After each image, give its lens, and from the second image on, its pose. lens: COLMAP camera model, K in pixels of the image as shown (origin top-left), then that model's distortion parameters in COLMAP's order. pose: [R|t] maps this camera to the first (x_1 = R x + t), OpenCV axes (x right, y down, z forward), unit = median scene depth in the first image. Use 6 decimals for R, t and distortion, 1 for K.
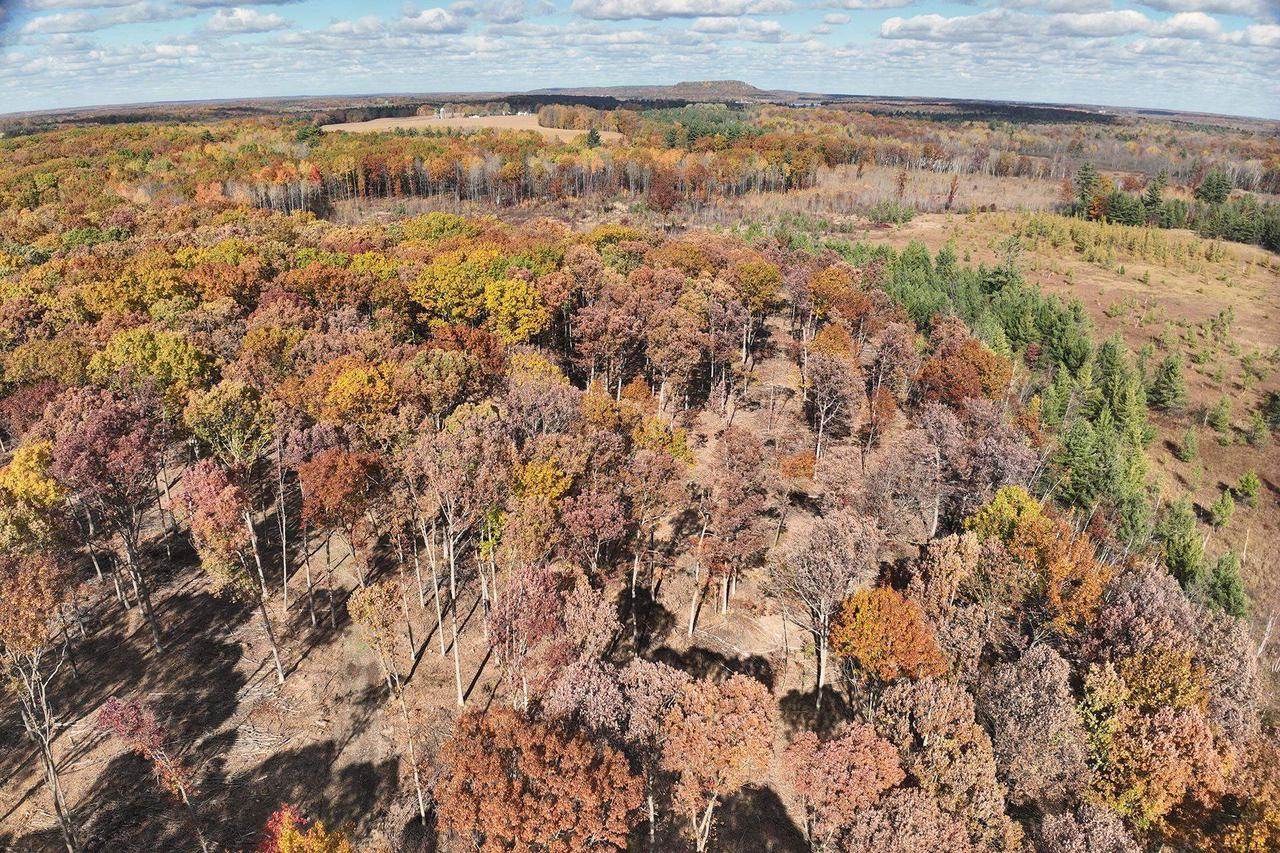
lens RADIAL K [[895.3, 0, 640.0], [0, 895.3, 426.5], [0, 0, 1]] dist [-0.102898, -0.014183]
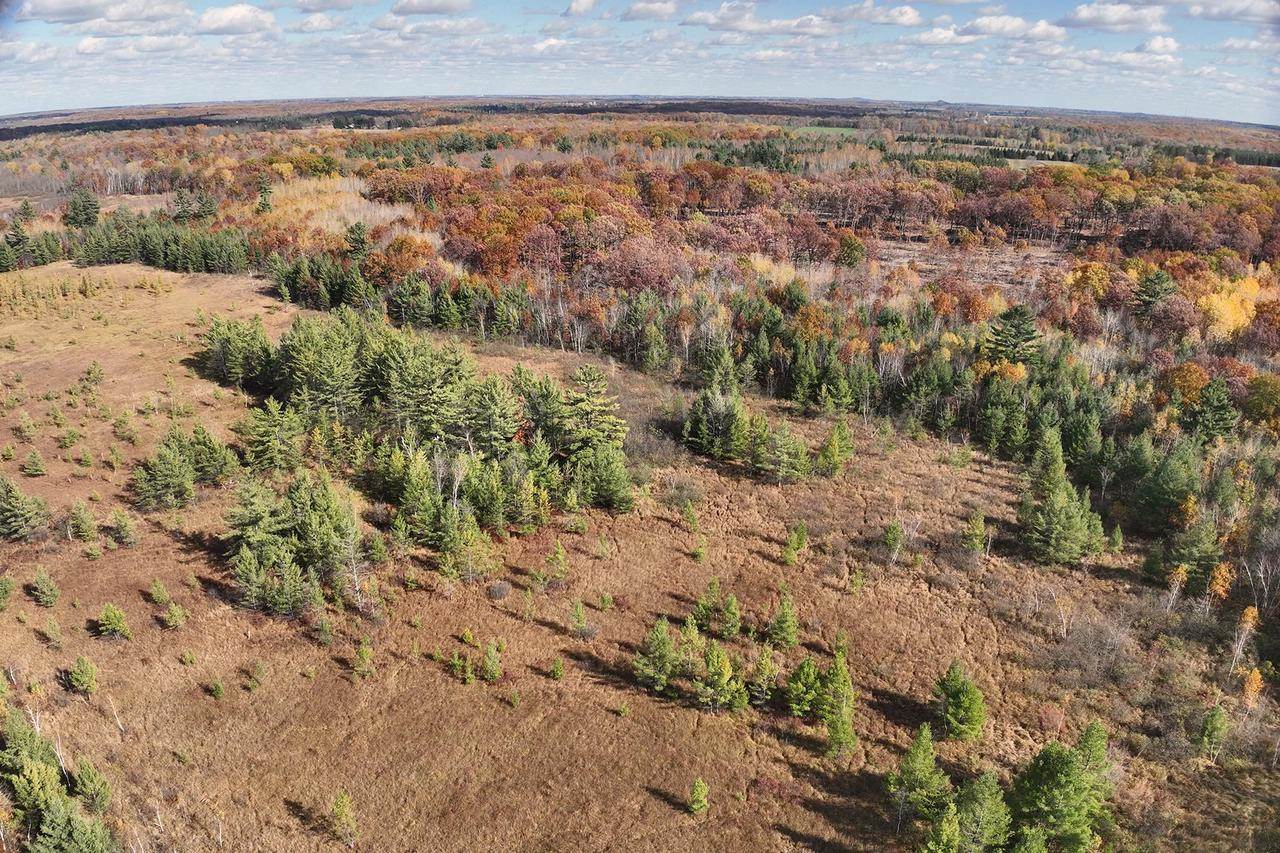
lens RADIAL K [[895.3, 0, 640.0], [0, 895.3, 426.5], [0, 0, 1]] dist [-0.102898, -0.014183]
pose [[0.451023, -0.316556, 0.834488, 0.088418], [0.313155, 0.931674, 0.184169, -0.033099], [-0.835770, 0.178259, 0.519337, 0.013979]]
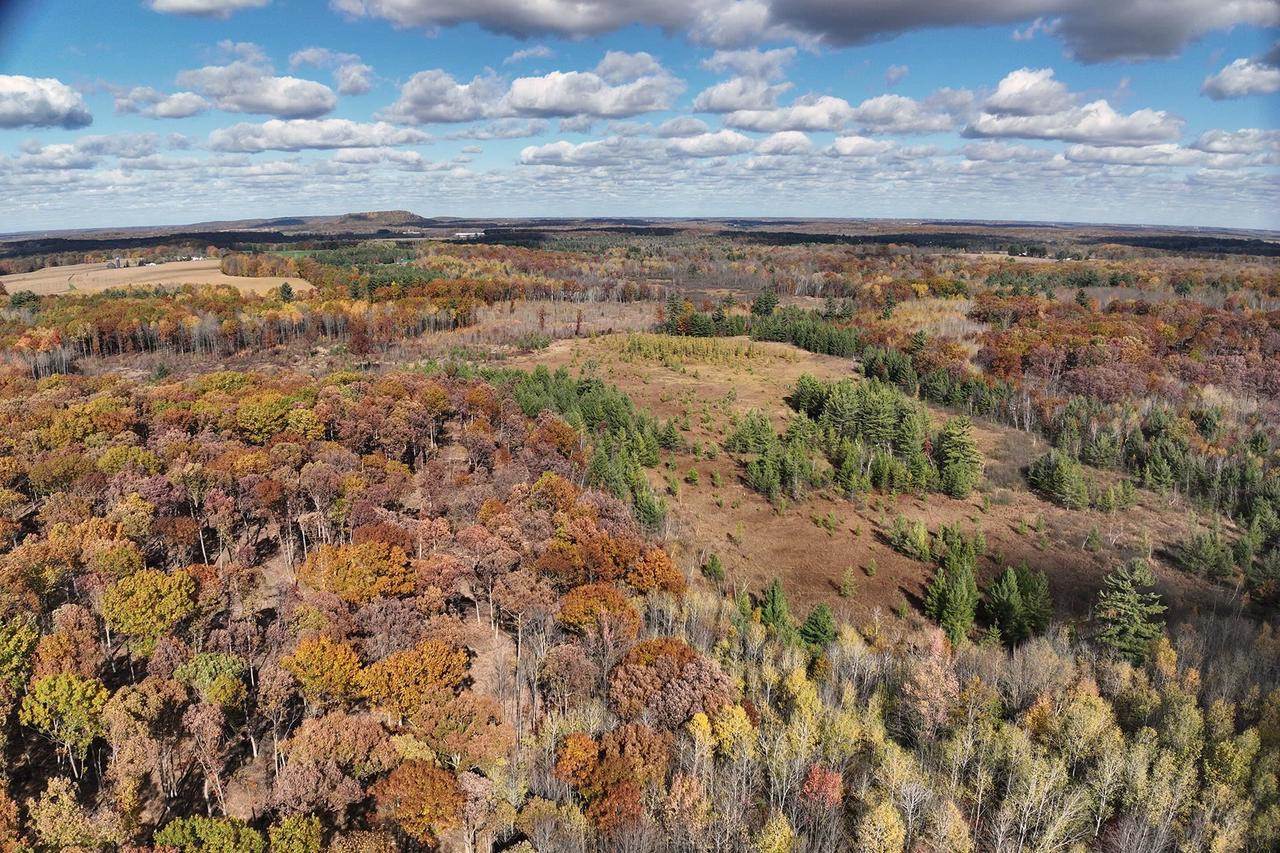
lens RADIAL K [[895.3, 0, 640.0], [0, 895.3, 426.5], [0, 0, 1]] dist [-0.102898, -0.014183]
pose [[0.936513, -0.087686, 0.339493, -0.035334], [0.131067, 0.985582, -0.106998, 0.050463], [-0.325216, 0.144701, 0.934503, -0.295638]]
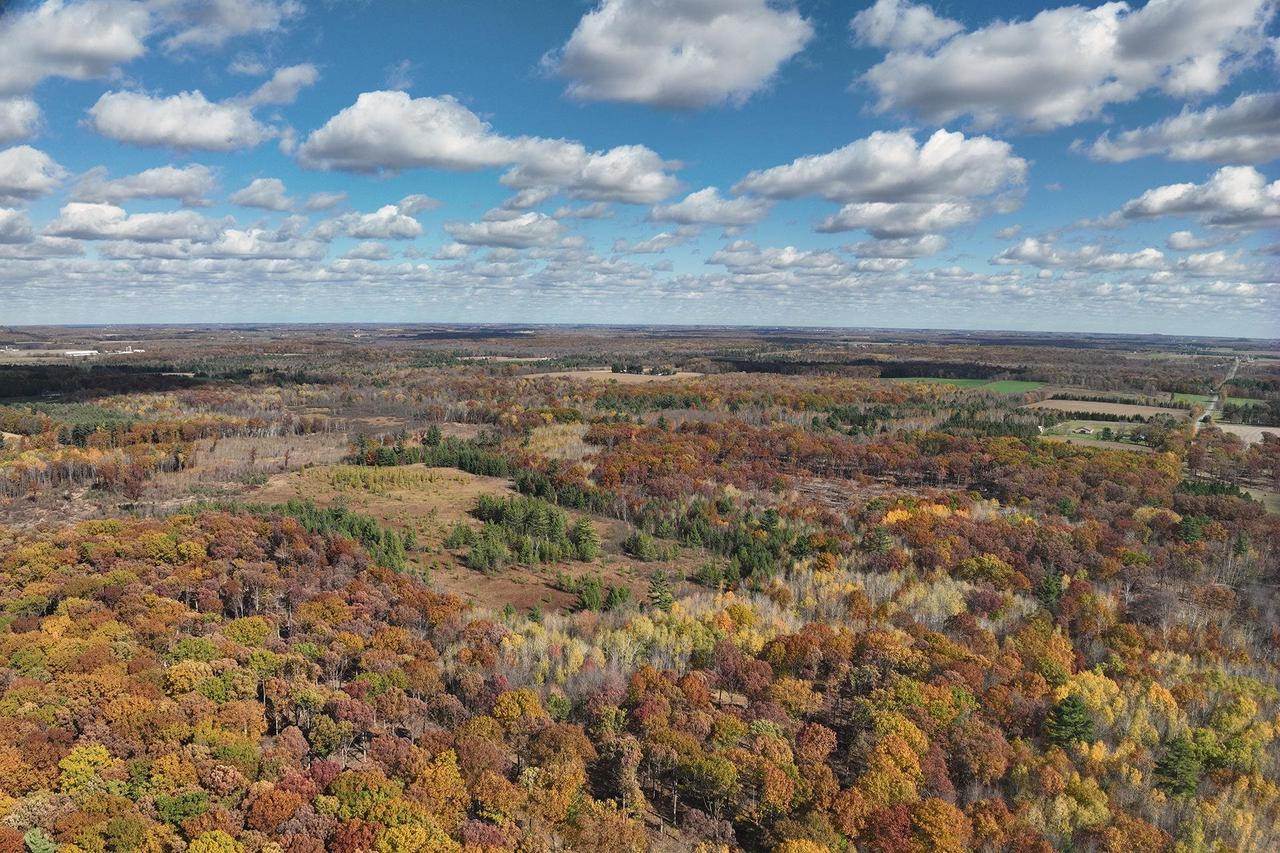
lens RADIAL K [[895.3, 0, 640.0], [0, 895.3, 426.5], [0, 0, 1]] dist [-0.102898, -0.014183]
pose [[0.711994, -0.079275, 0.697696, -0.337416], [0.243659, 0.959761, -0.139601, 0.071859], [-0.658555, 0.269395, 0.702661, -0.652421]]
